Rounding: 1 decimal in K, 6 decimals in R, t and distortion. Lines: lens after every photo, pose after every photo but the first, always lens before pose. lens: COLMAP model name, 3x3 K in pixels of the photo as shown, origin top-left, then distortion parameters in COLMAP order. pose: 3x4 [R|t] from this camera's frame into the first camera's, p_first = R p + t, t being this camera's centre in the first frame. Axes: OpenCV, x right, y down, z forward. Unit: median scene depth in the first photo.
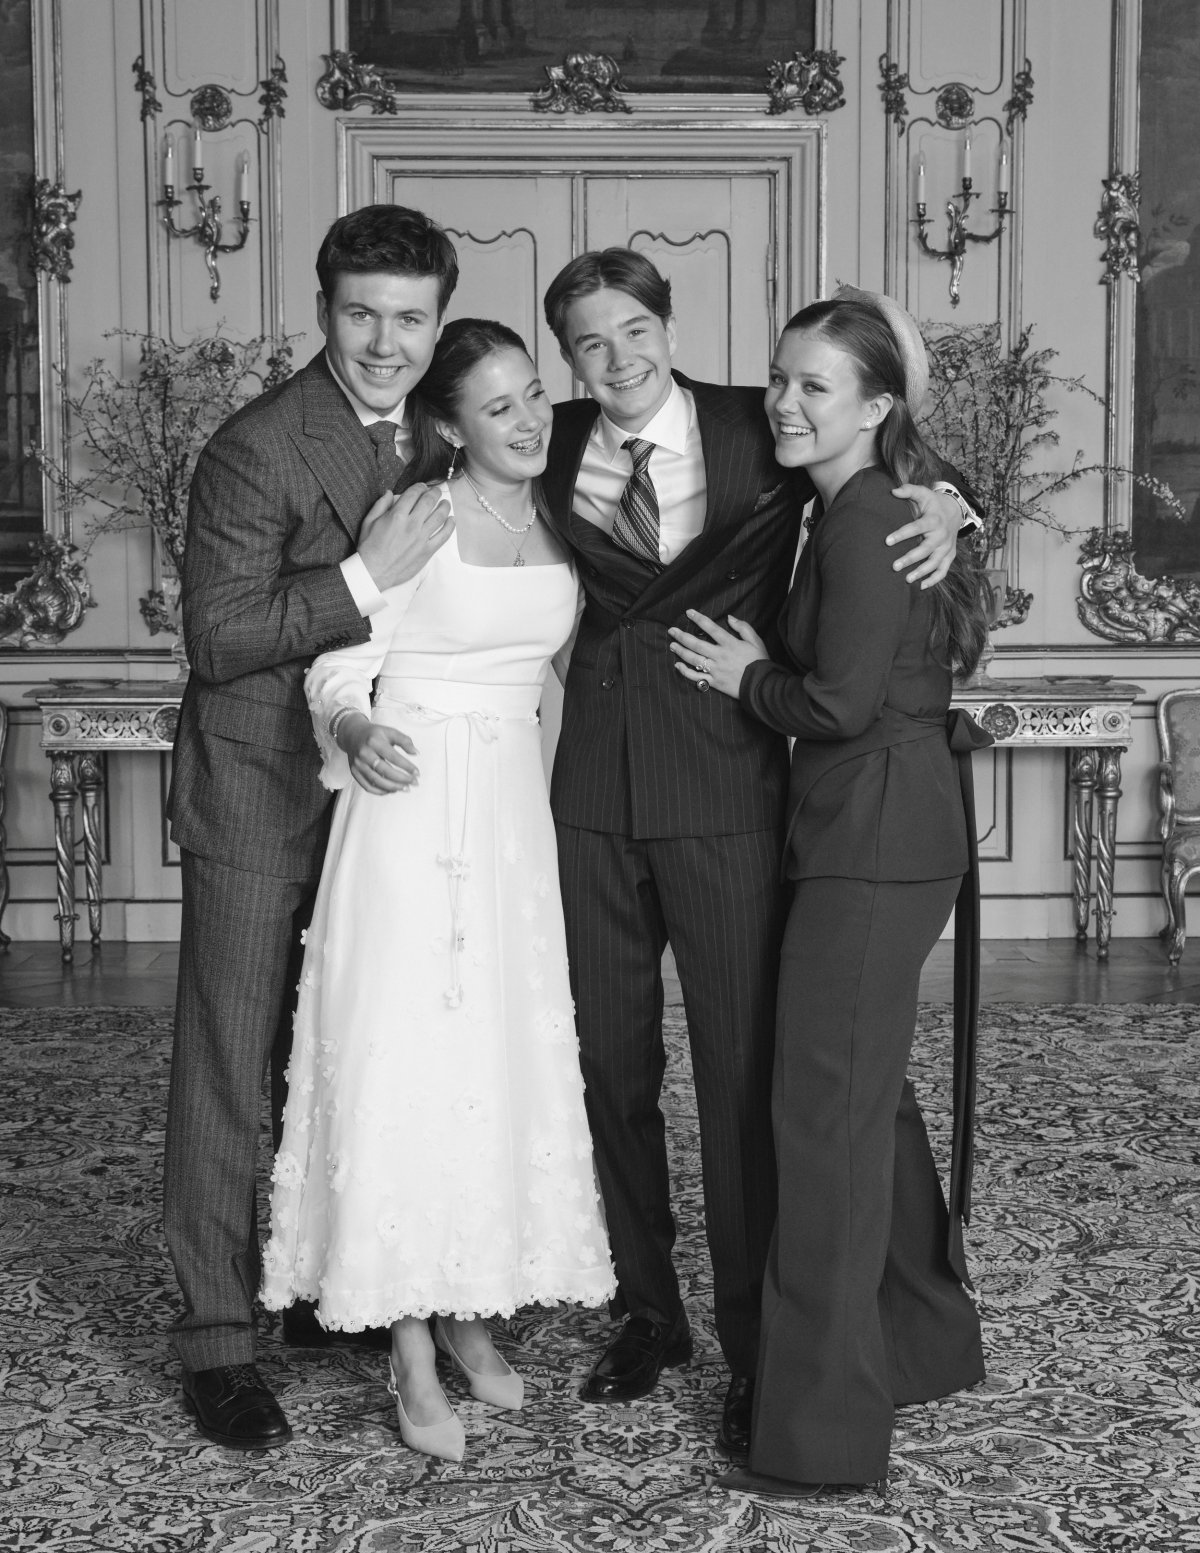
lens RADIAL K [[2434.8, 0, 600.0], [0, 2434.8, 776.5], [0, 0, 1]] dist [-0.007925, 0.076291]
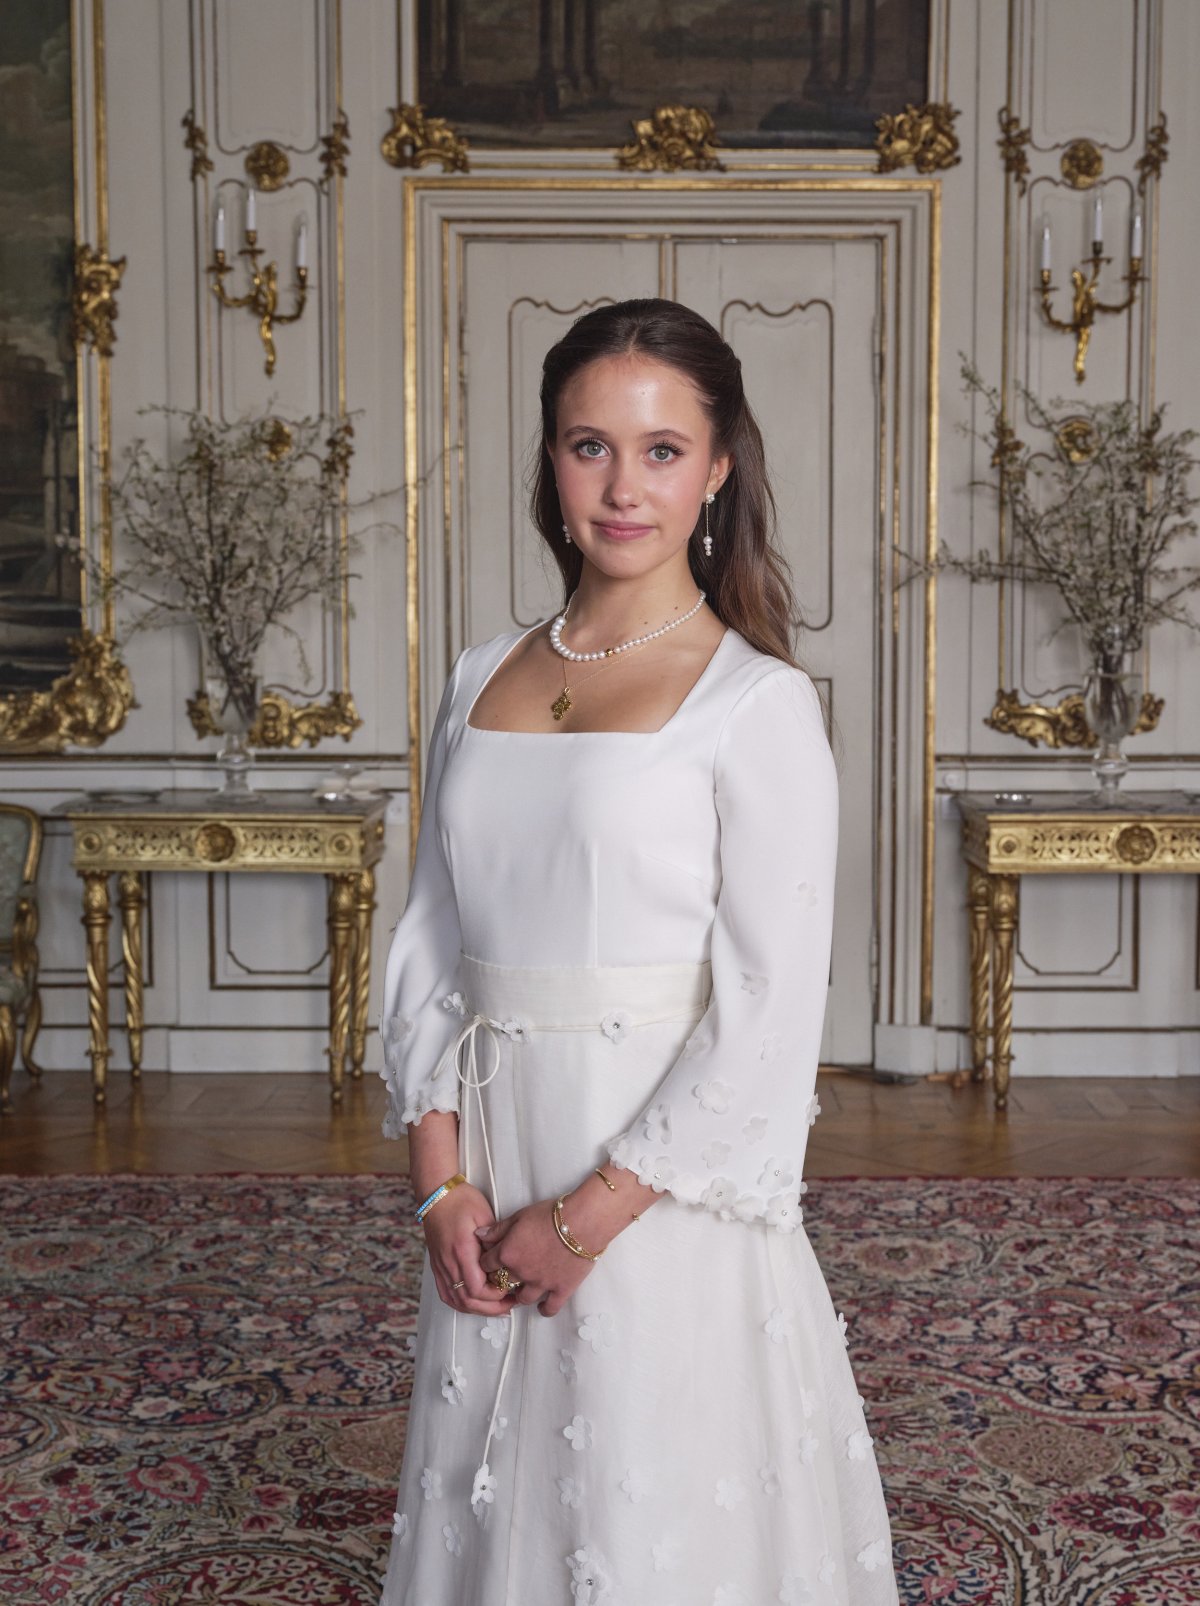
lens RADIAL K [[1919.9, 0, 603.8], [0, 1919.9, 740.7], [0, 0, 1]] dist [-0.007359, 0.016502]
pose [[0.999738, 0.005350, -0.022258, -0.015807], [-0.005756, 0.999818, -0.018186, -0.046130], [0.022157, 0.018309, 0.999587, 0.285278]]
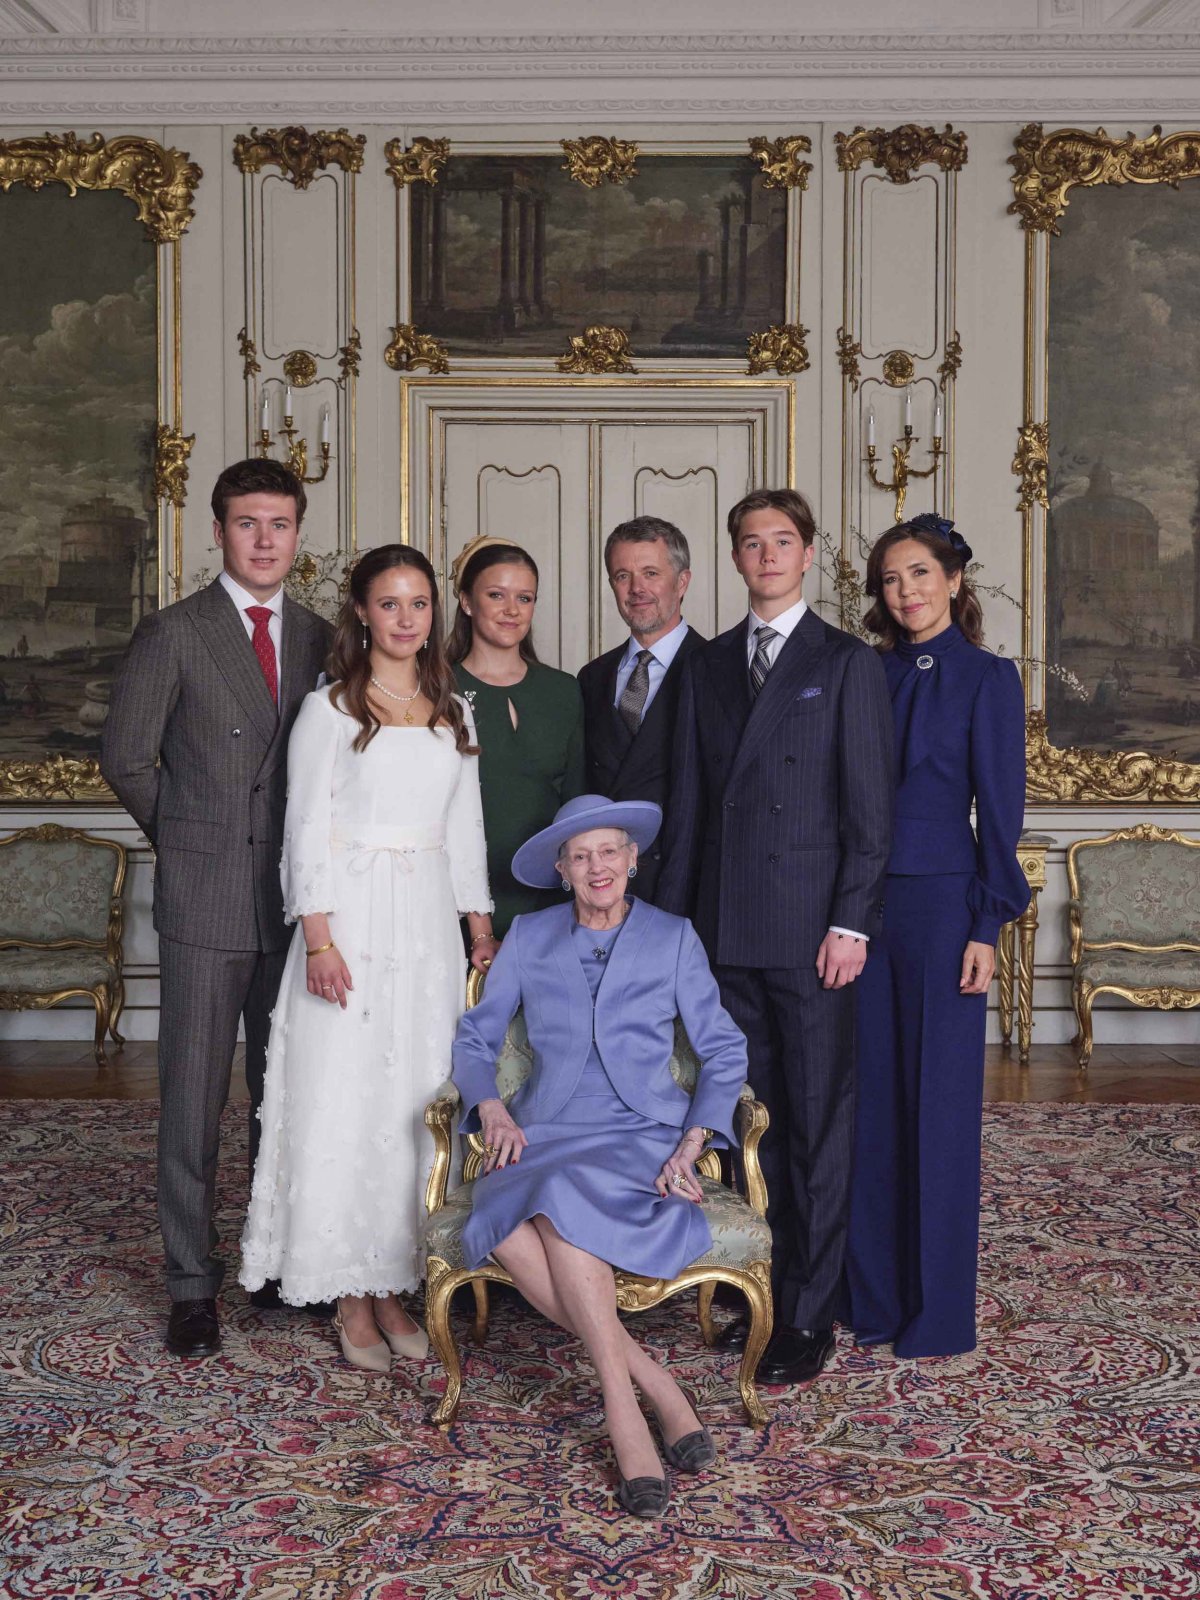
lens RADIAL K [[1922.7, 0, 607.3], [0, 1922.7, 759.0], [0, 0, 1]] dist [0.010512, 0.010123]
pose [[0.999890, 0.005050, -0.013973, 0.012233], [-0.005994, 0.997643, -0.068360, -0.009029], [0.013594, 0.068436, 0.997563, 0.033658]]
